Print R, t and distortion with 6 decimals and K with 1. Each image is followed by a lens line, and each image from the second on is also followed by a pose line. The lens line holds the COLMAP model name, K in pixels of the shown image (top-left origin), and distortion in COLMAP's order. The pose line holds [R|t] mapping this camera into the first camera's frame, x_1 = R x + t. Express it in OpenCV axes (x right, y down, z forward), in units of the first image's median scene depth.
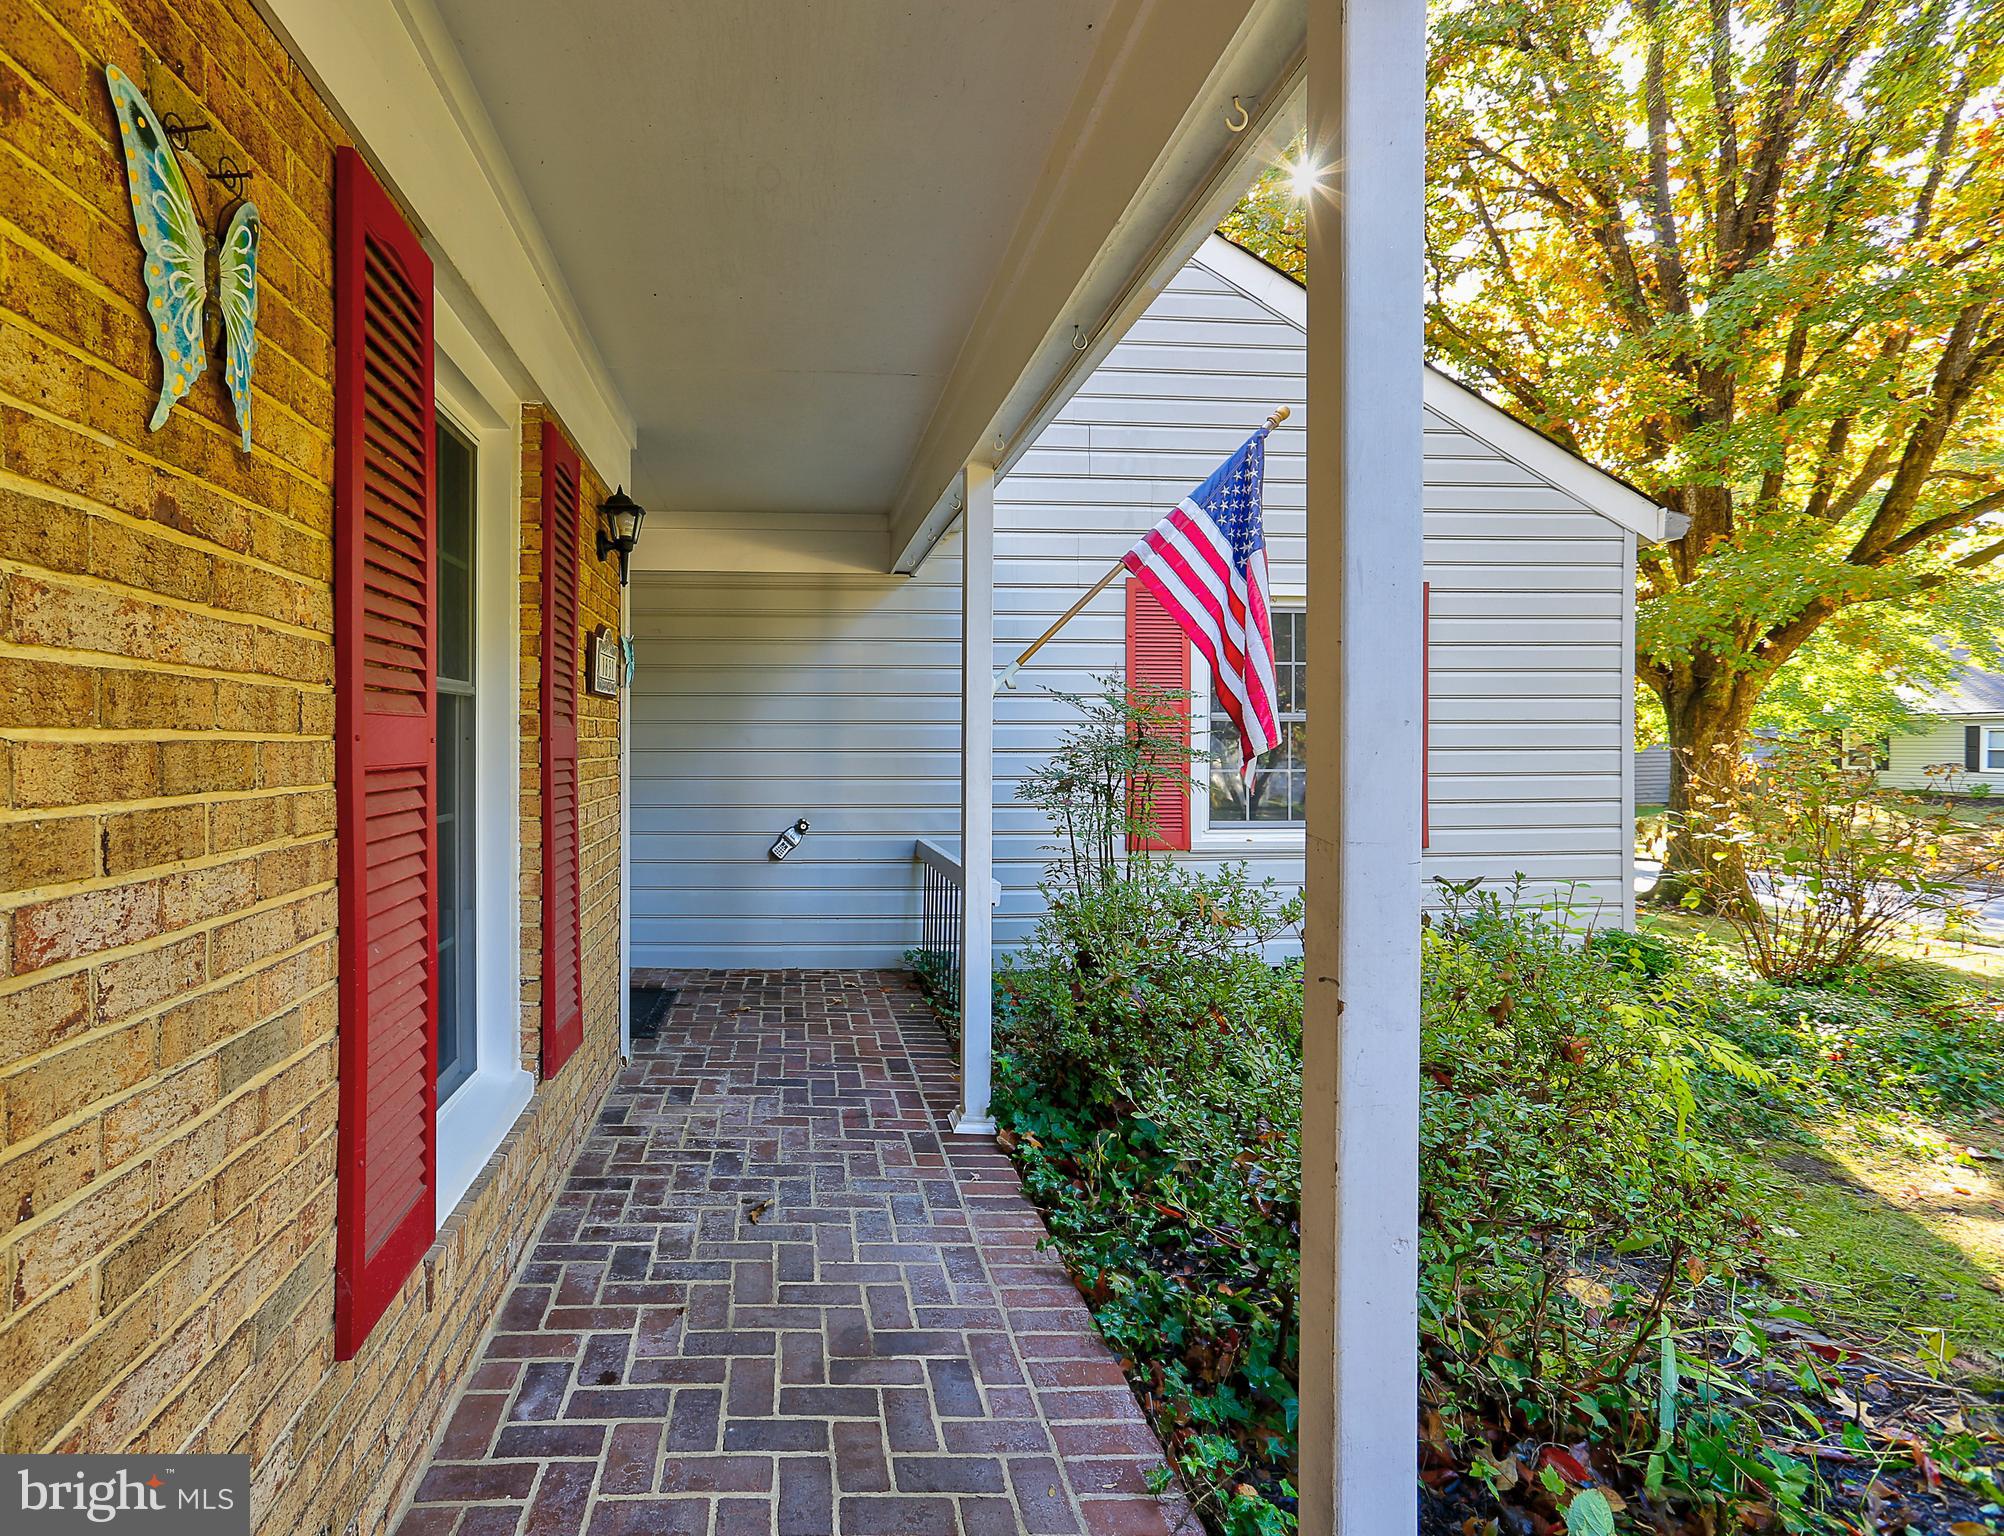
lens RADIAL K [[1112.1, 0, 1003.6], [0, 1112.1, 773.5], [0, 0, 1]] dist [-0.023960, 0.008175]
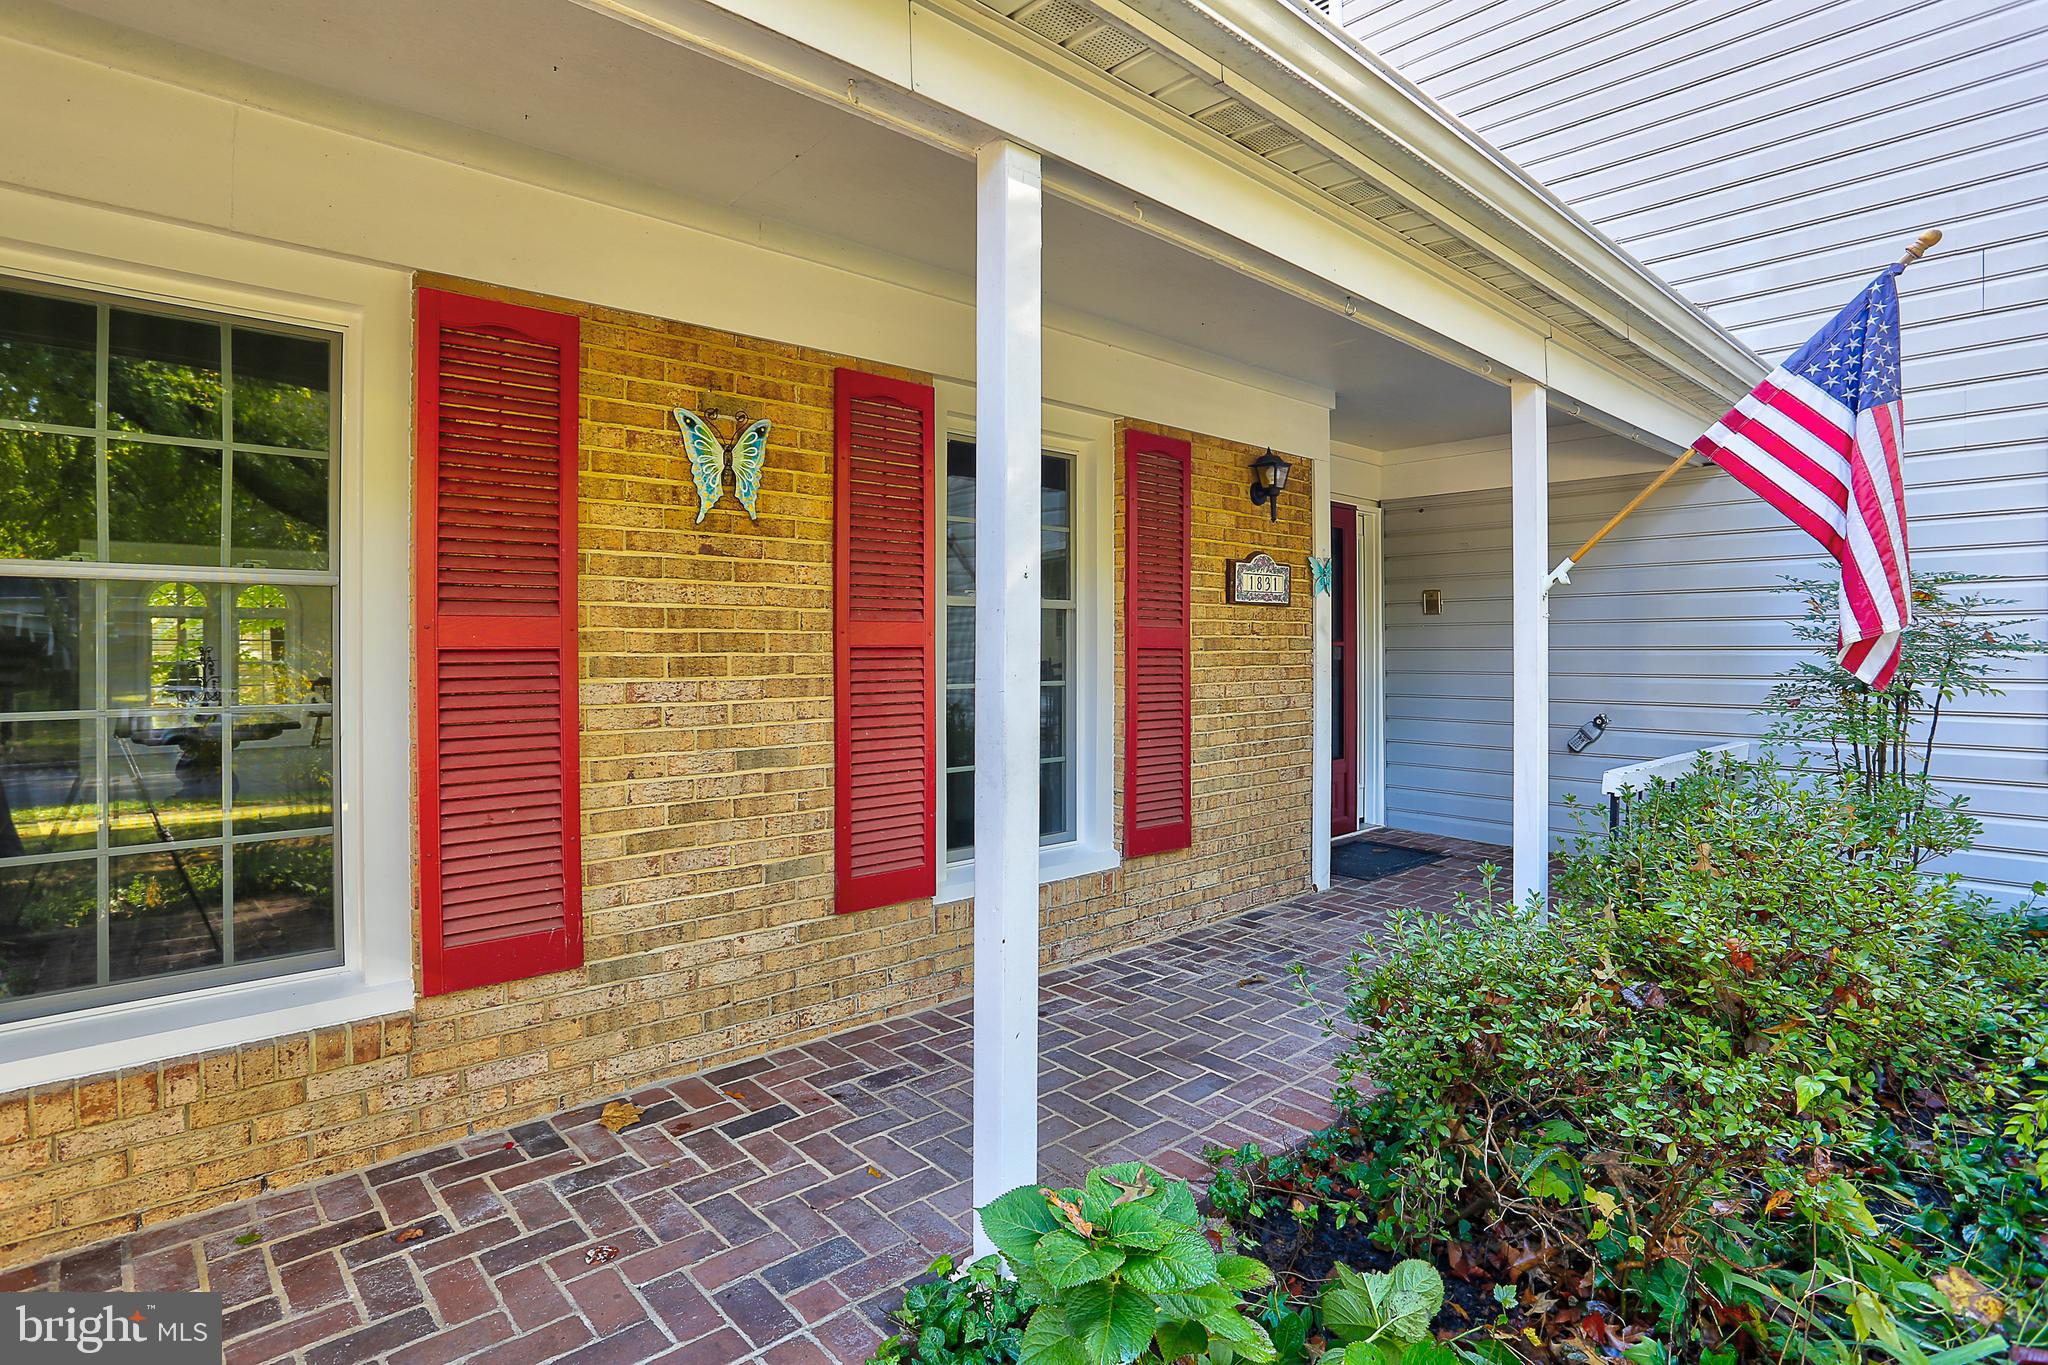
lens RADIAL K [[1005.3, 0, 1028.6], [0, 1005.3, 660.6], [0, 0, 1]] dist [-0.040895, 0.011566]
pose [[0.637106, 0.002974, -0.770770, 0.658283], [-0.014312, 0.999866, -0.007972, 0.019249], [0.770643, 0.016111, 0.637063, 0.006070]]
